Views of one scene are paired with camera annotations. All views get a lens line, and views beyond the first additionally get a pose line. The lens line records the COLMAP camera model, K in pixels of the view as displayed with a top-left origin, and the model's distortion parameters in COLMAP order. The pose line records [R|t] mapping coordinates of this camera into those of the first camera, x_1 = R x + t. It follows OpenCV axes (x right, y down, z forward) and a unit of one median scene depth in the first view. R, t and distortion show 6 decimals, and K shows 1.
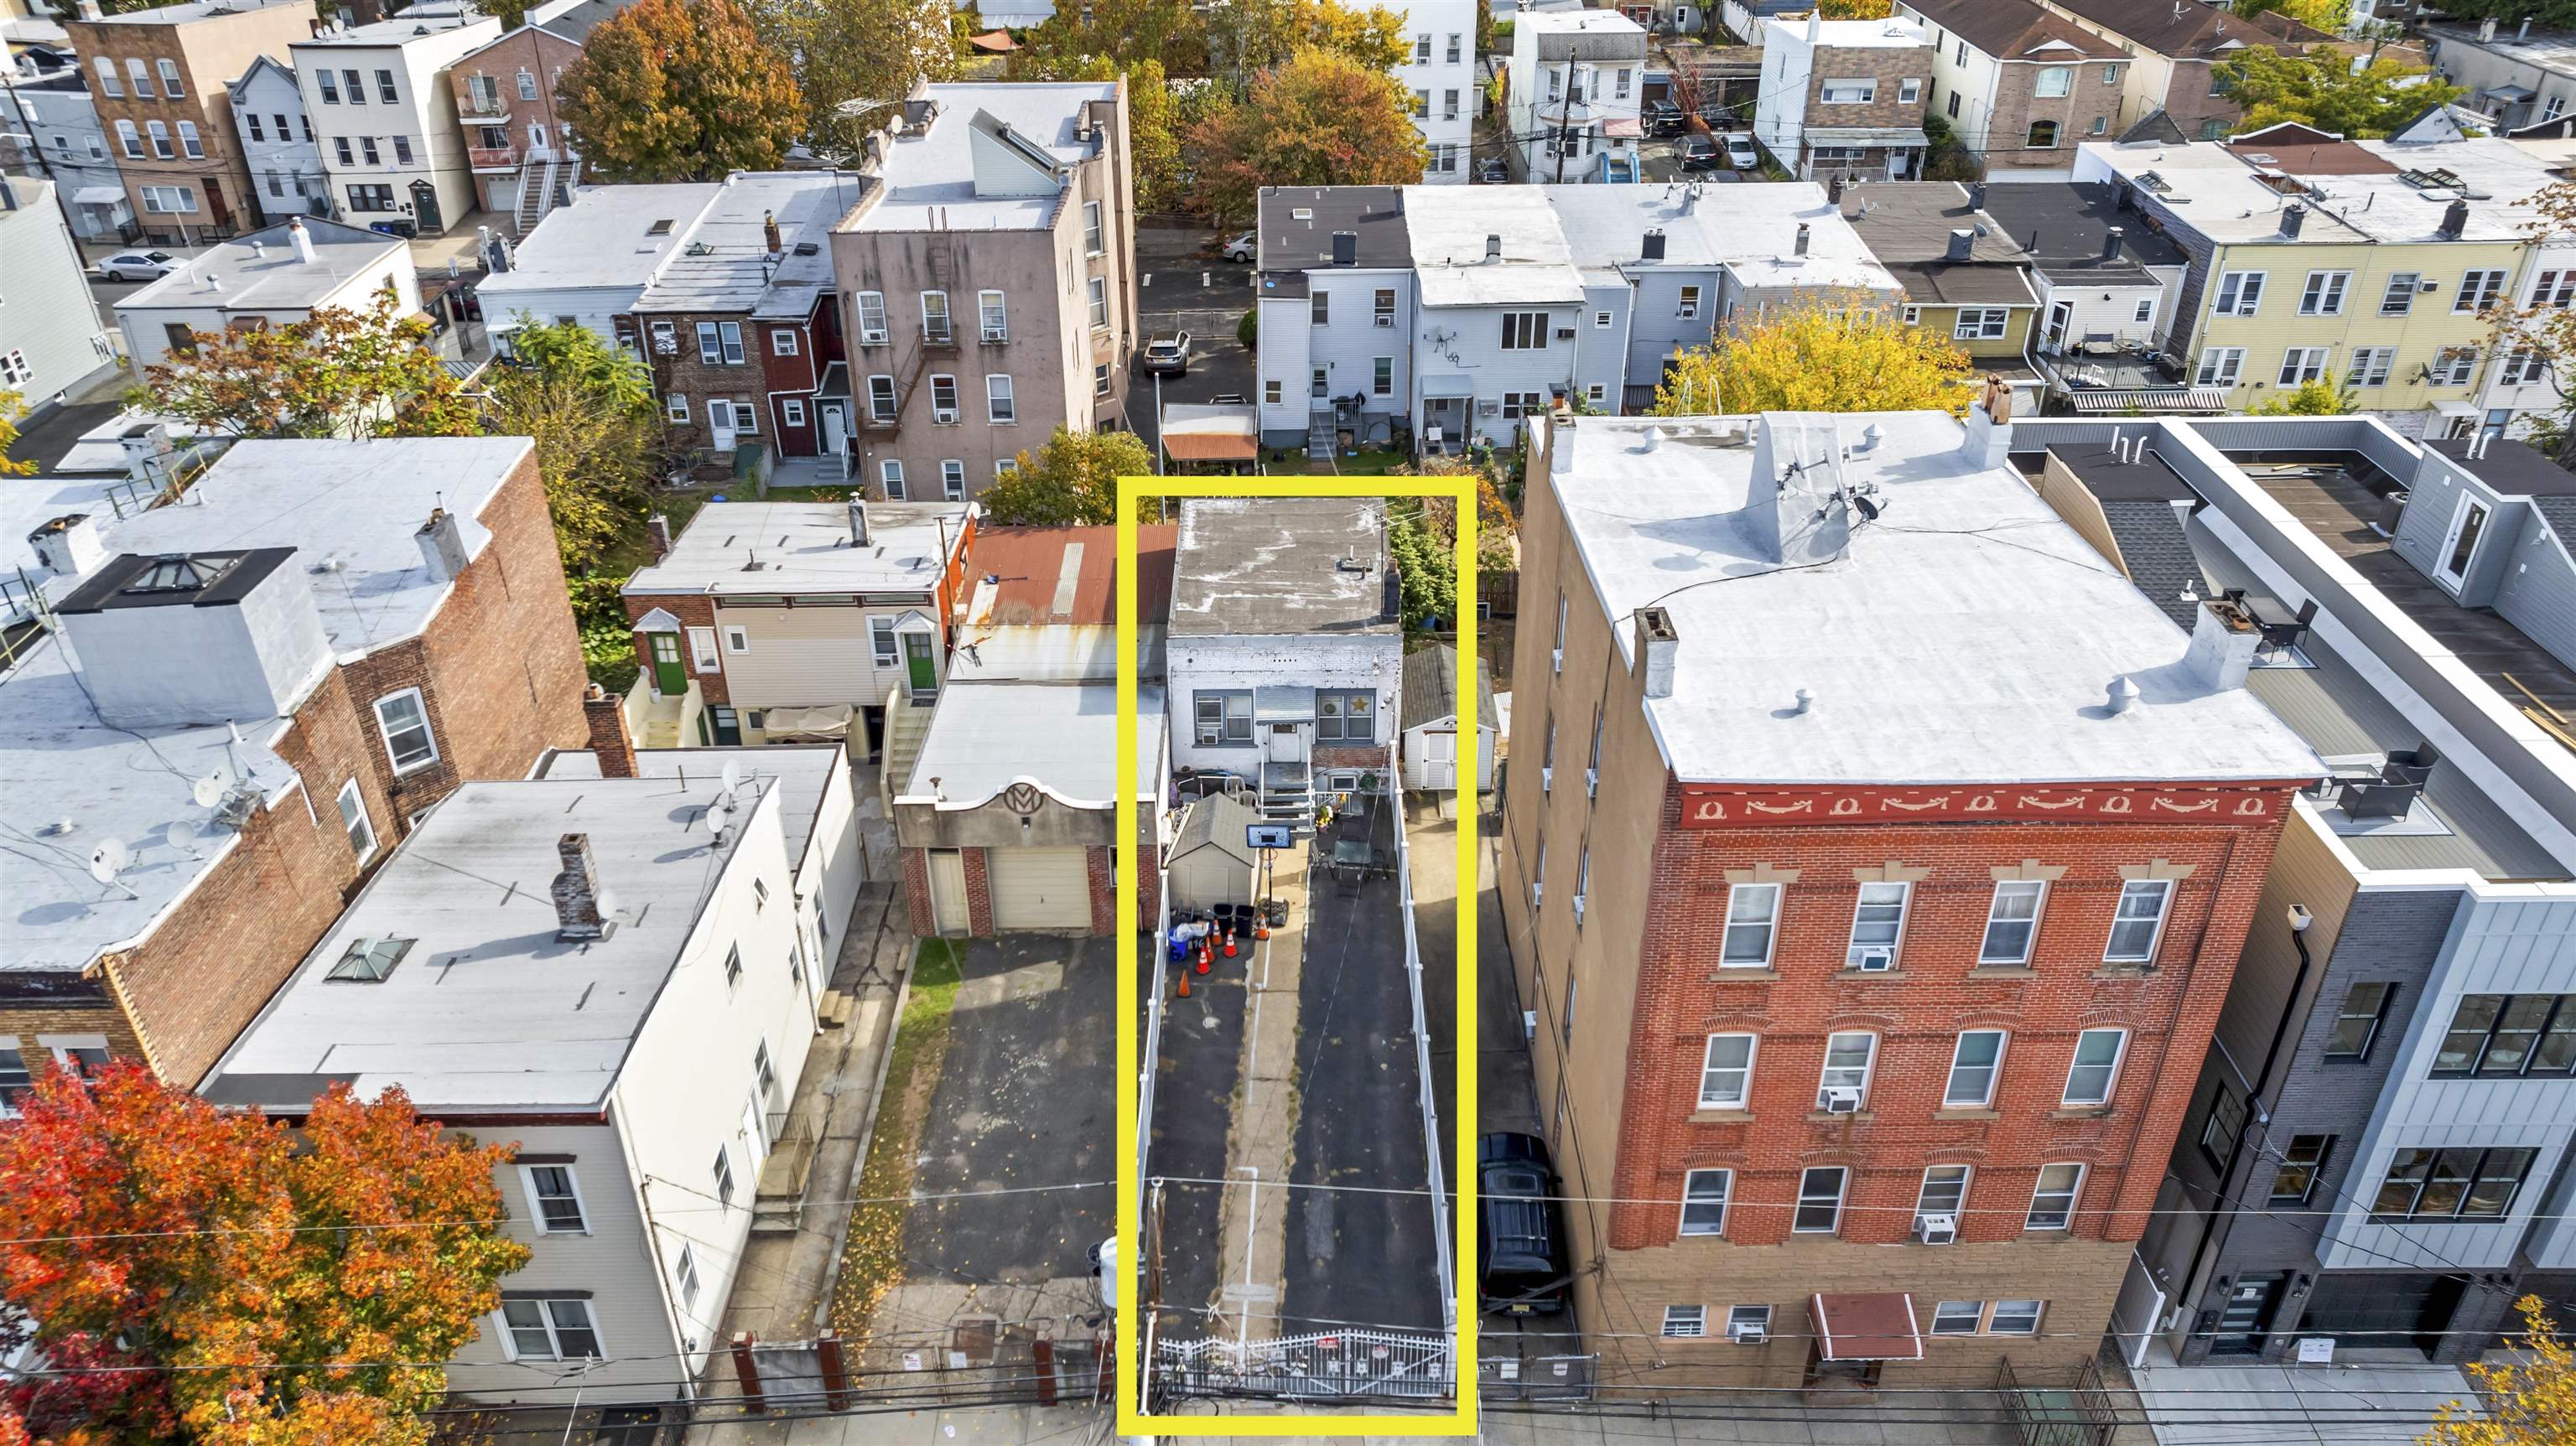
lens RADIAL K [[1813.1, 0, 1289.0], [0, 1813.1, 724.5], [0, 0, 1]] dist [-0.048458, 0.046170]
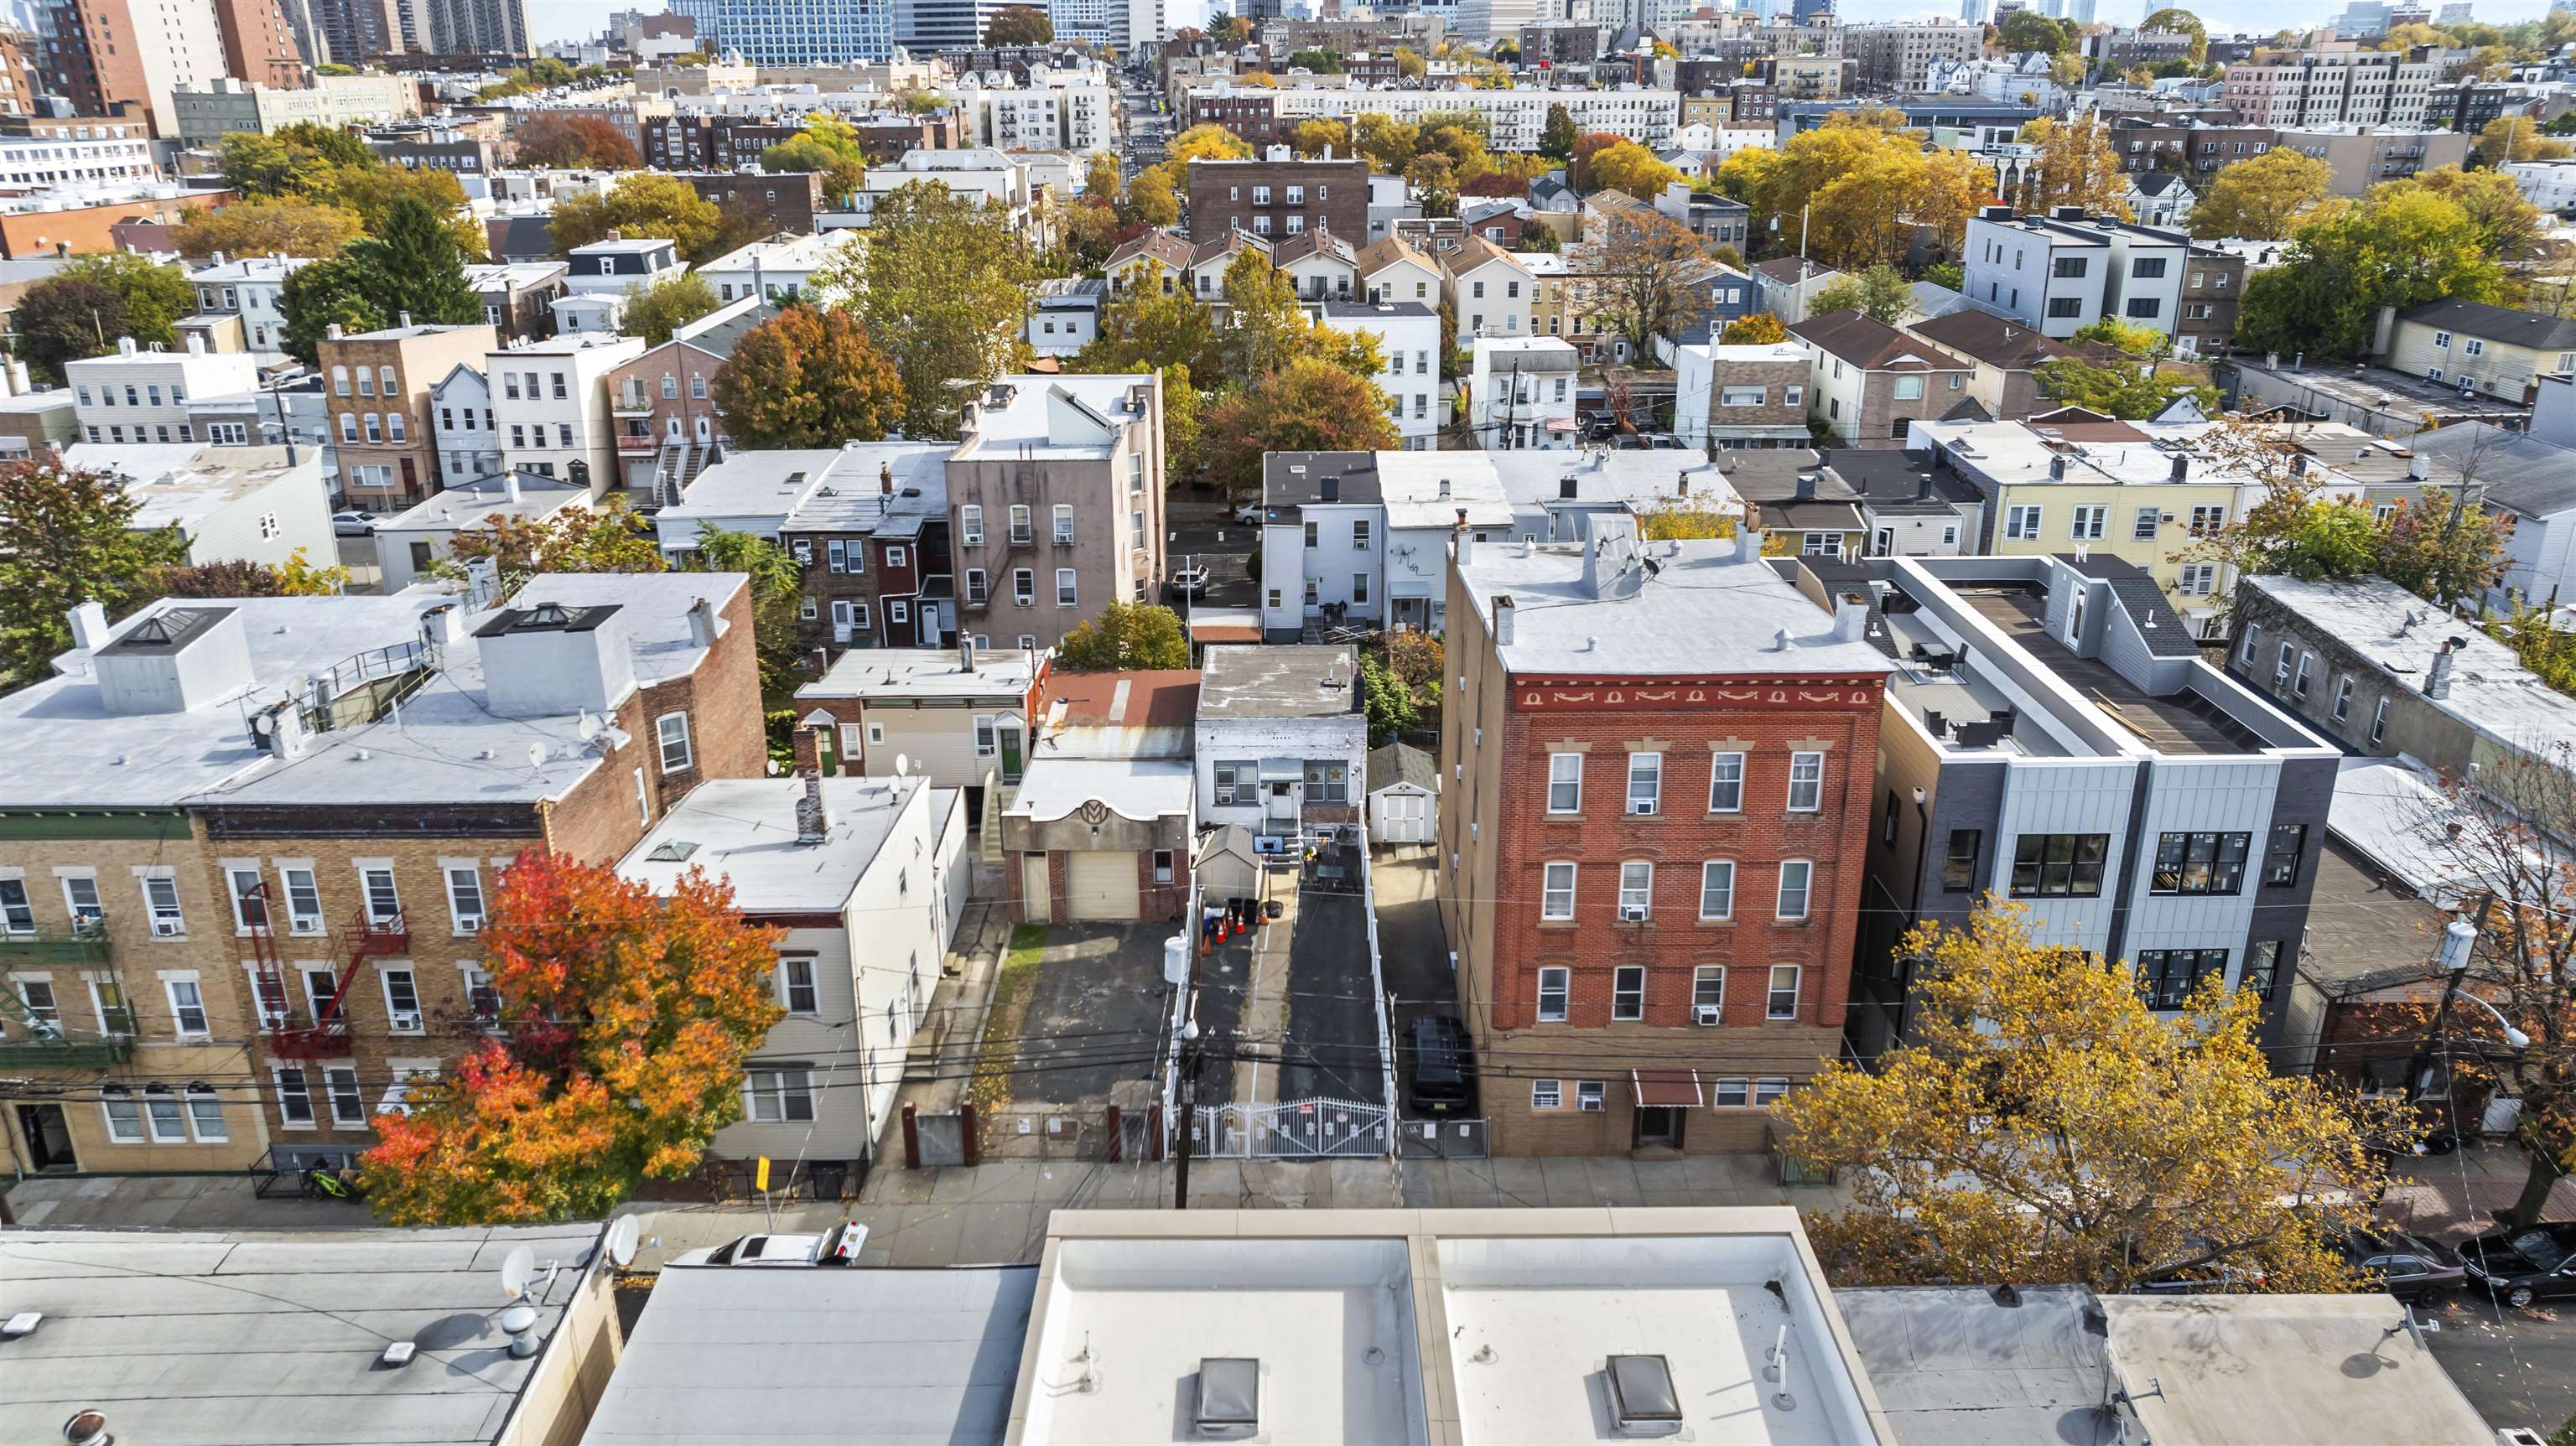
lens RADIAL K [[1813.1, 0, 1295.4], [0, 1813.1, 723.6], [0, 0, 1]] dist [-0.048458, 0.046170]
pose [[0.999995, 0.002822, 0.001499, 0.006261], [-0.002486, 0.981796, -0.189921, 0.210386], [-0.002008, 0.189916, 0.981798, -0.345200]]
